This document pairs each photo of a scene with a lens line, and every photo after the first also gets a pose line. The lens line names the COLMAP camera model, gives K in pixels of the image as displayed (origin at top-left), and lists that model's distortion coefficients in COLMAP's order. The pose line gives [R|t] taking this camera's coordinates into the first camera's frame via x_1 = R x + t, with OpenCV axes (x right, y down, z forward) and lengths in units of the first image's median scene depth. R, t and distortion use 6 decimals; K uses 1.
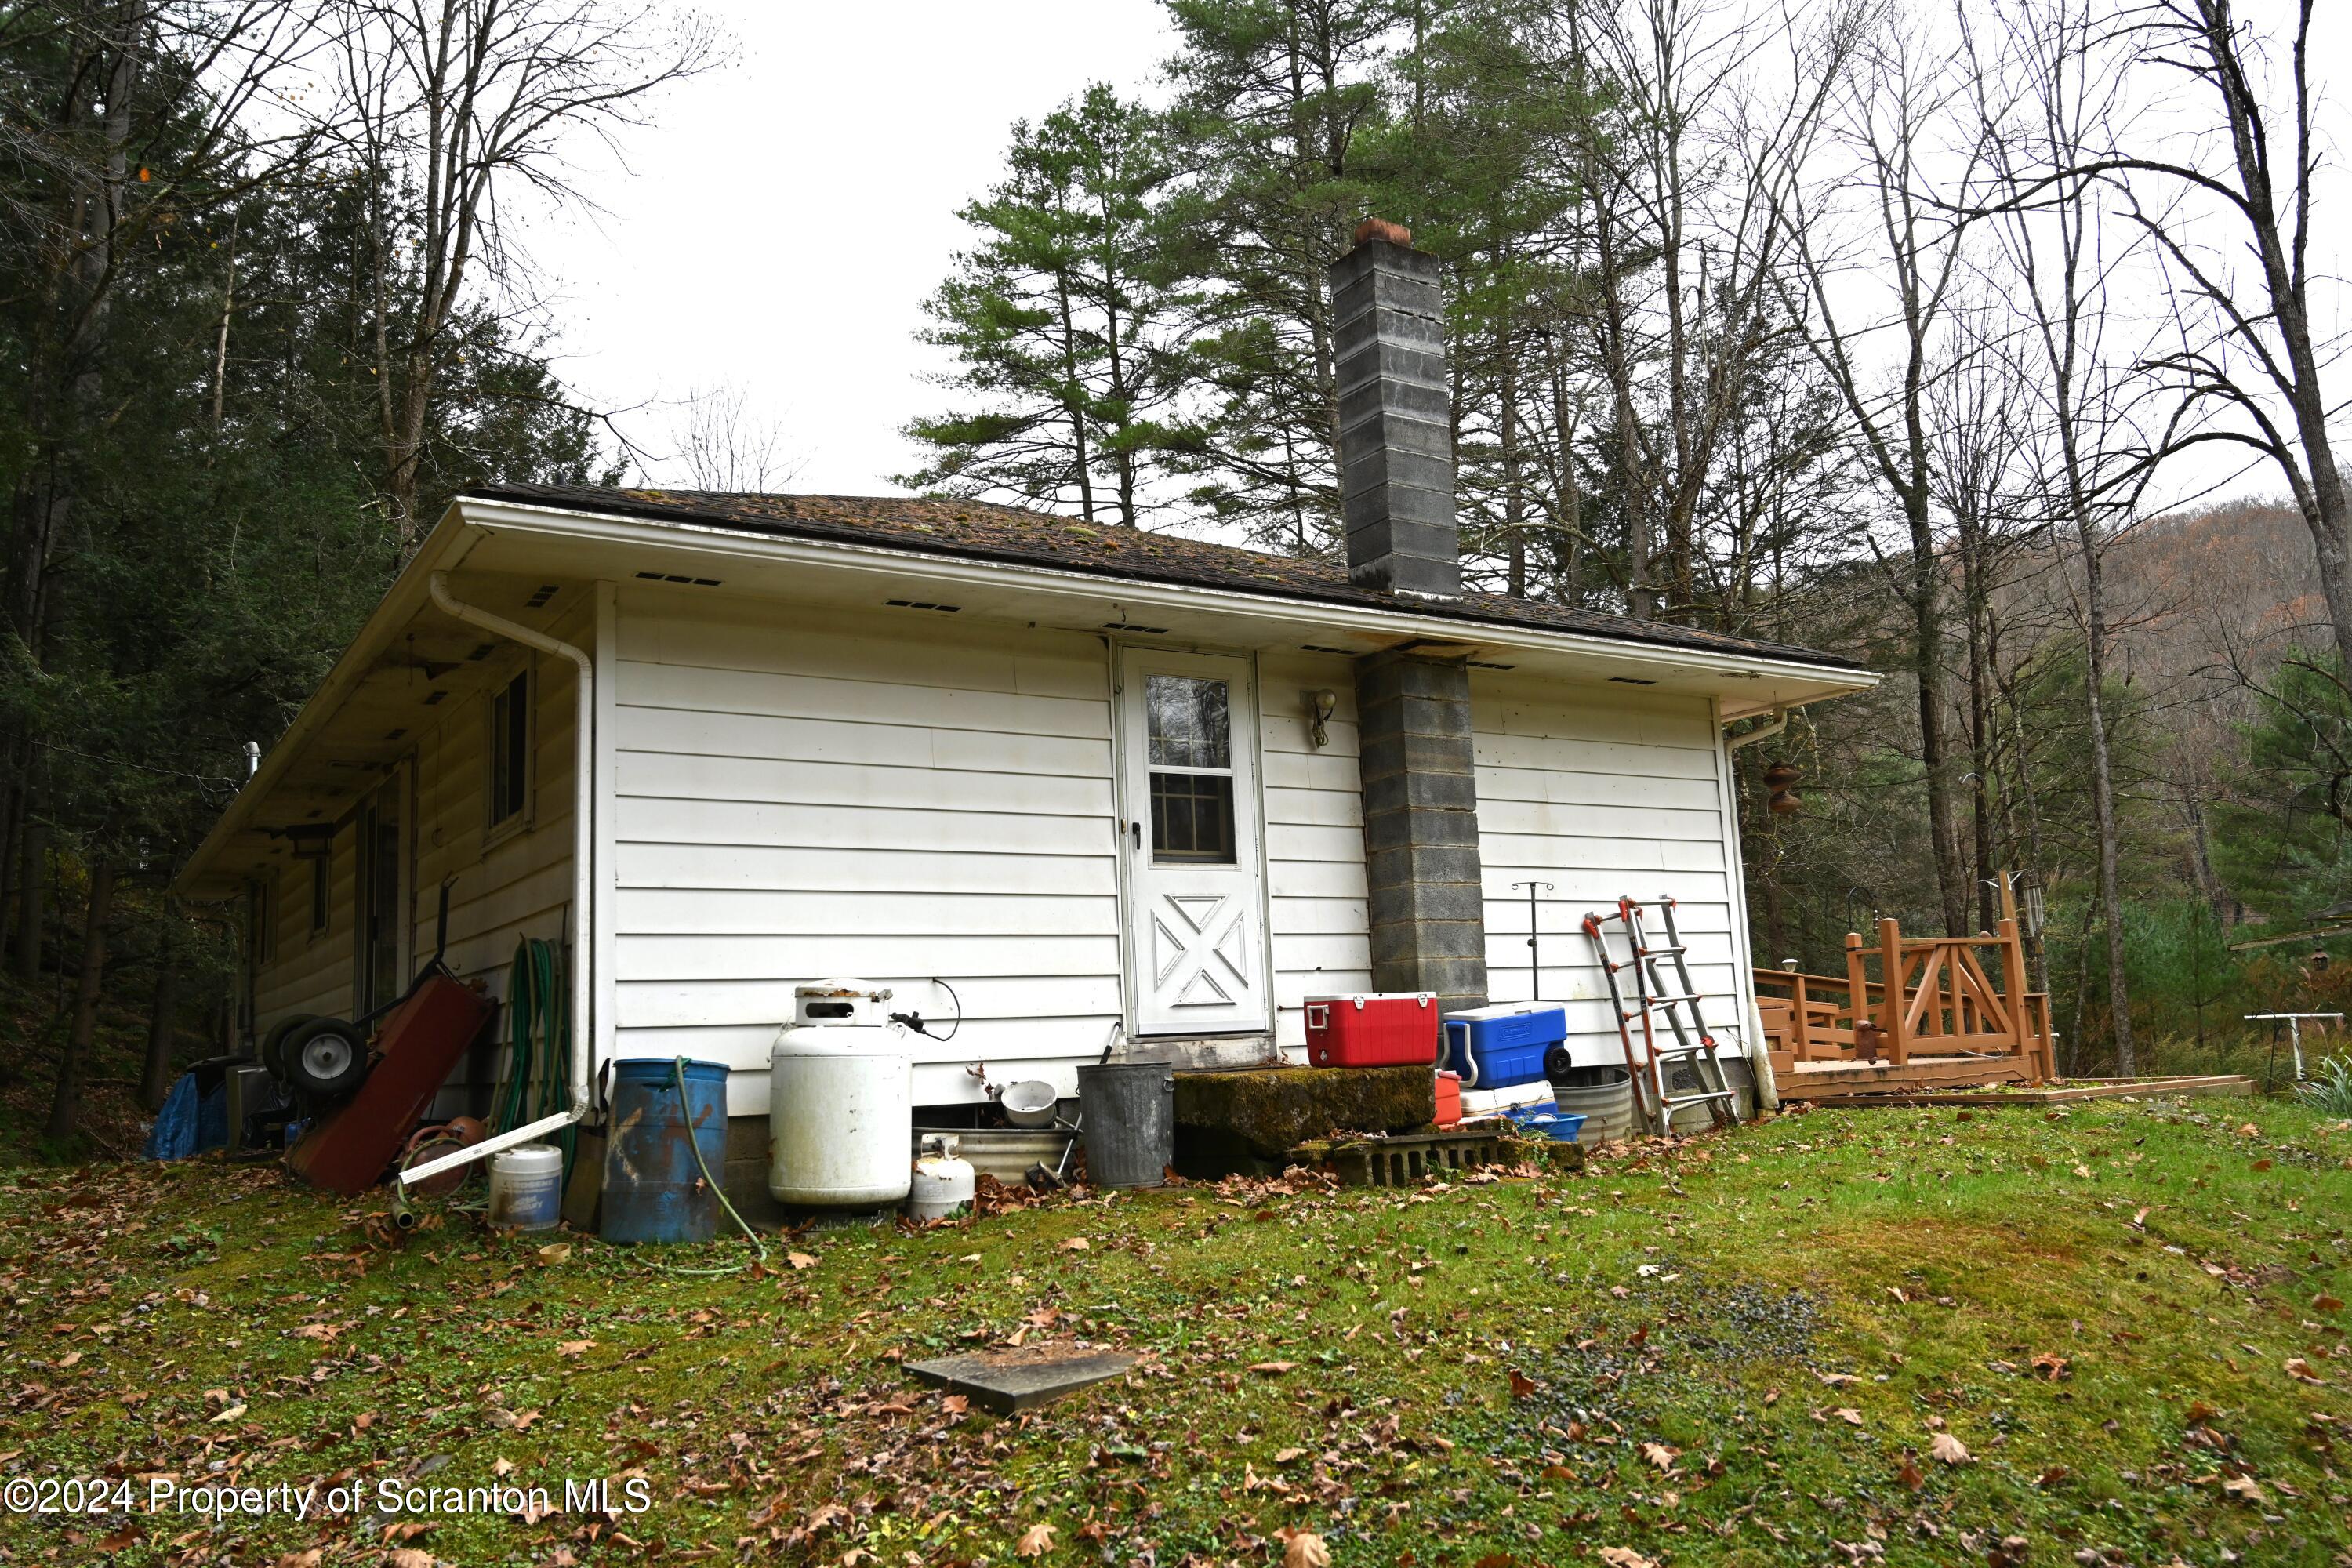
lens RADIAL K [[1831.6, 0, 1176.0], [0, 1831.6, 784.0], [0, 0, 1]] dist [-0.005170, -0.011015]
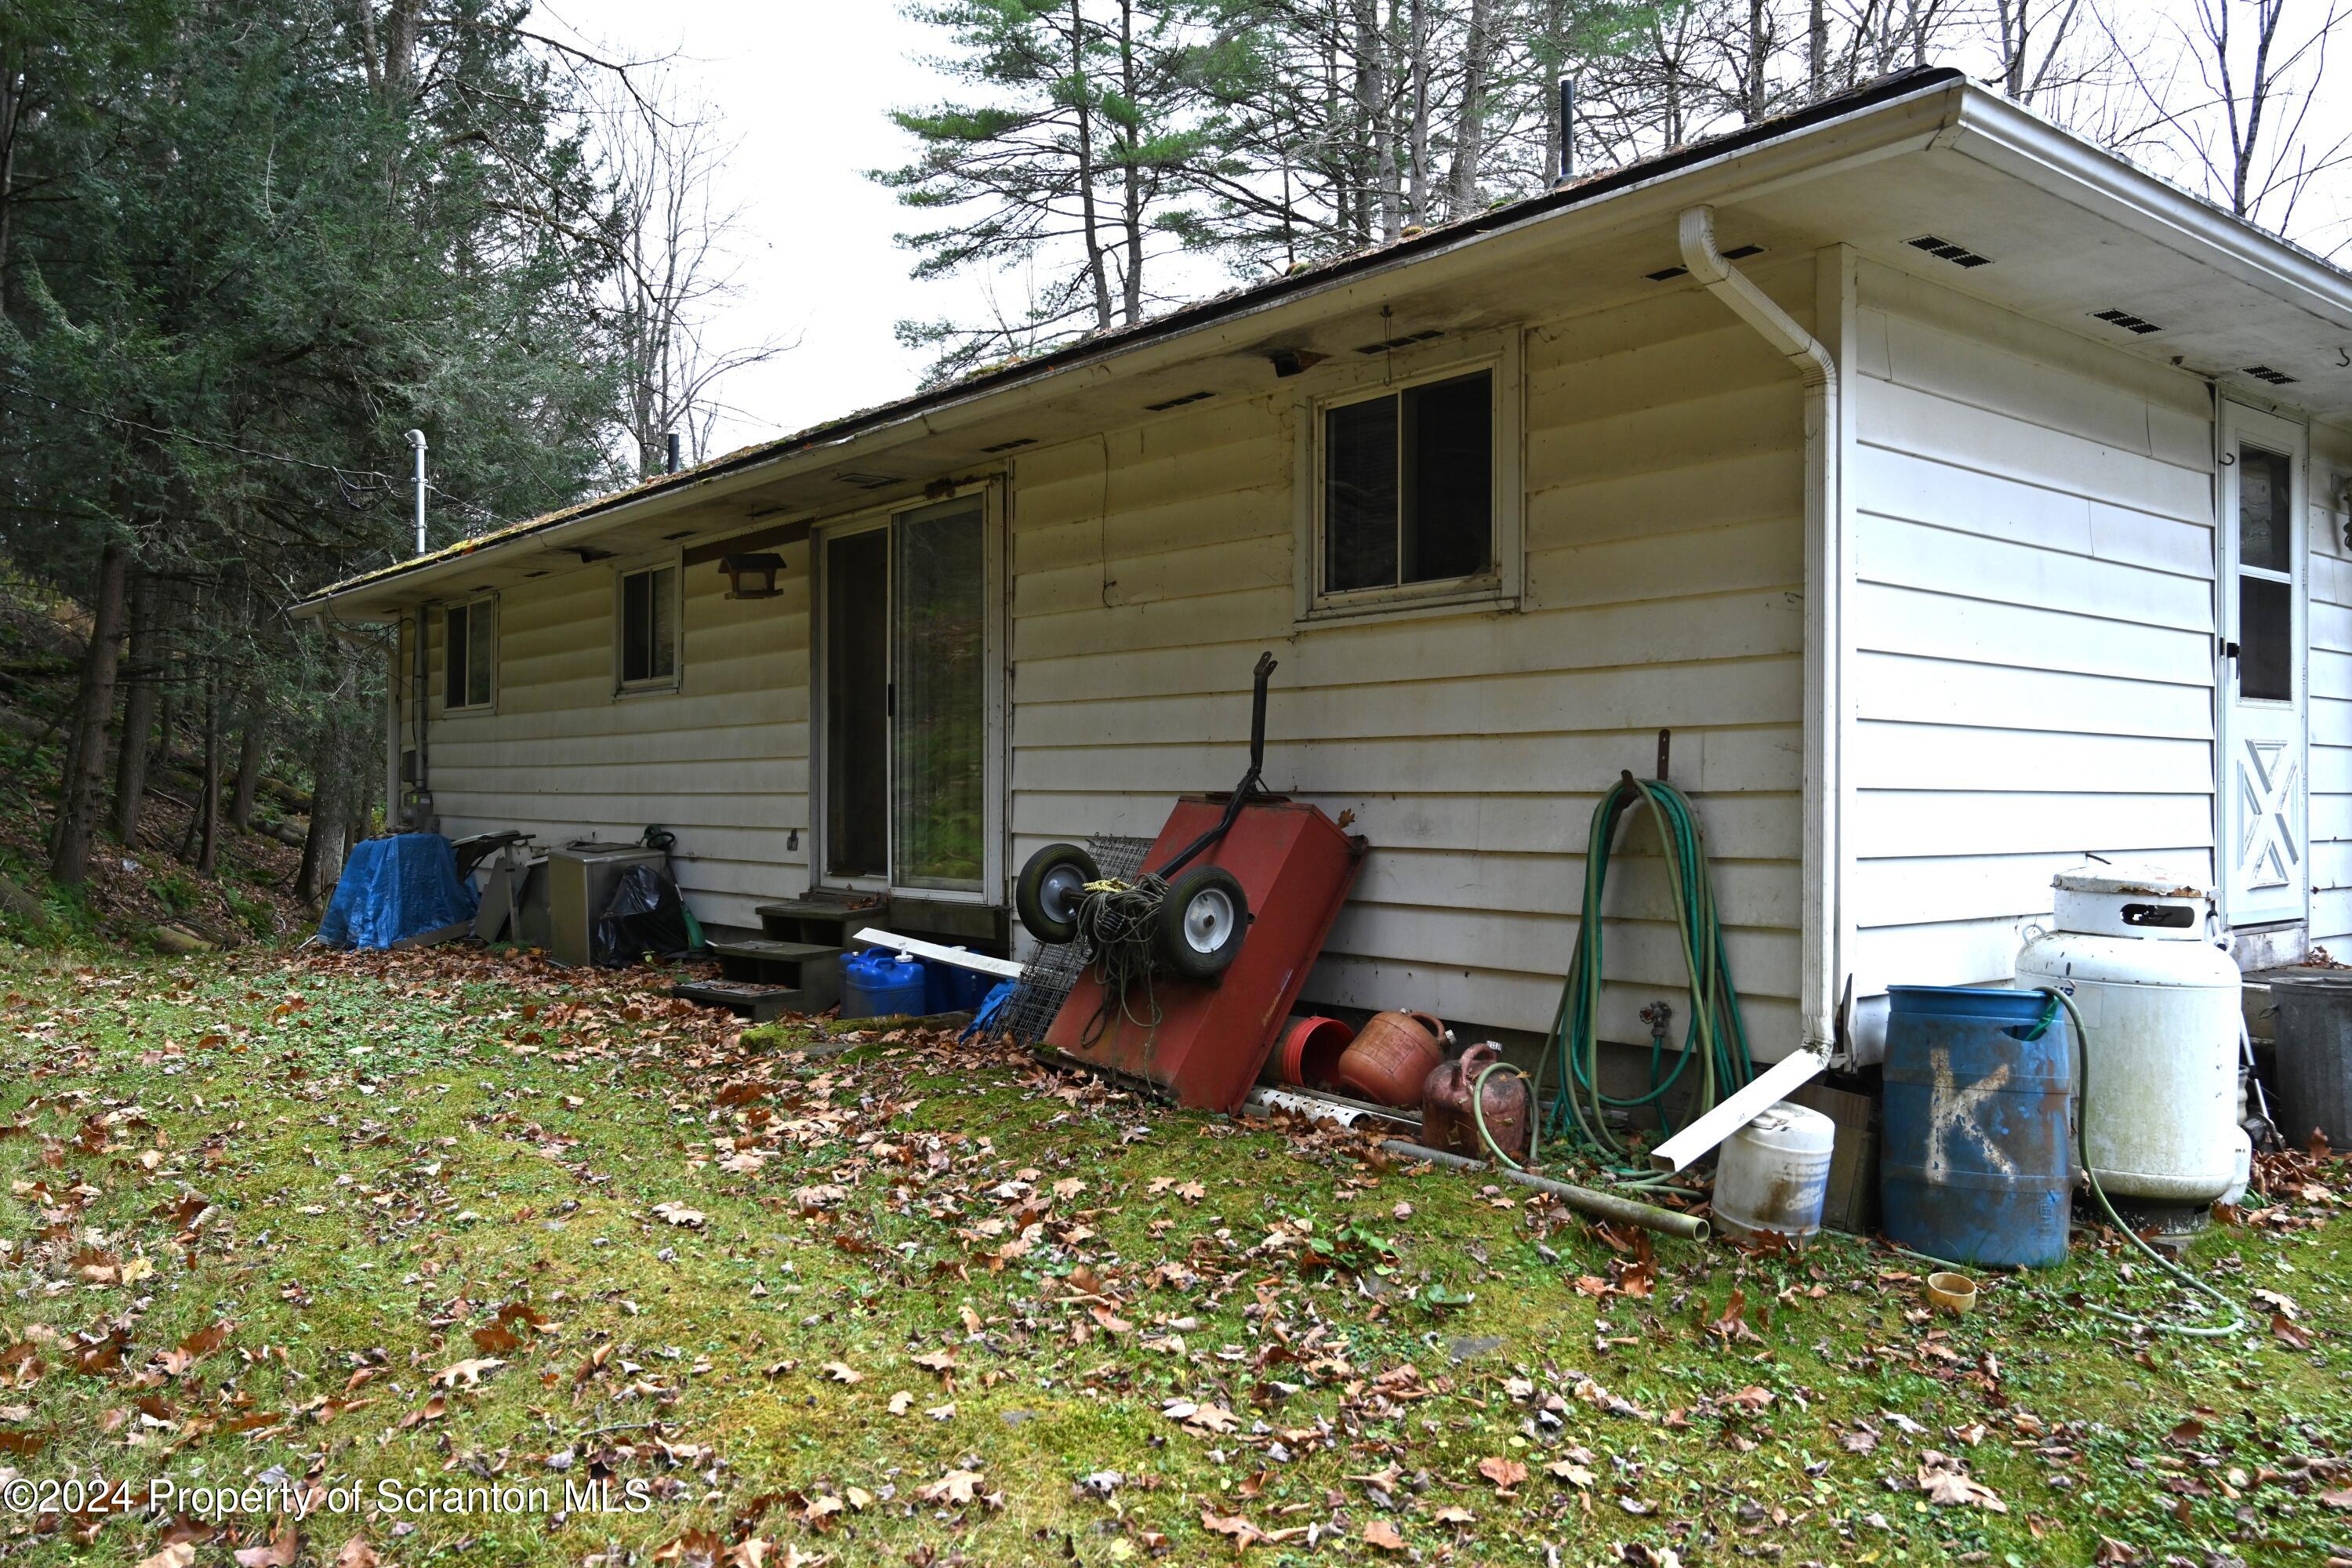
lens RADIAL K [[1831.6, 0, 1176.0], [0, 1831.6, 784.0], [0, 0, 1]] dist [-0.005170, -0.011015]
pose [[0.993698, 0.047943, 0.101318, -0.087010], [-0.061521, 0.988871, 0.135457, 0.000697], [-0.093696, -0.140837, 0.985589, 0.051243]]
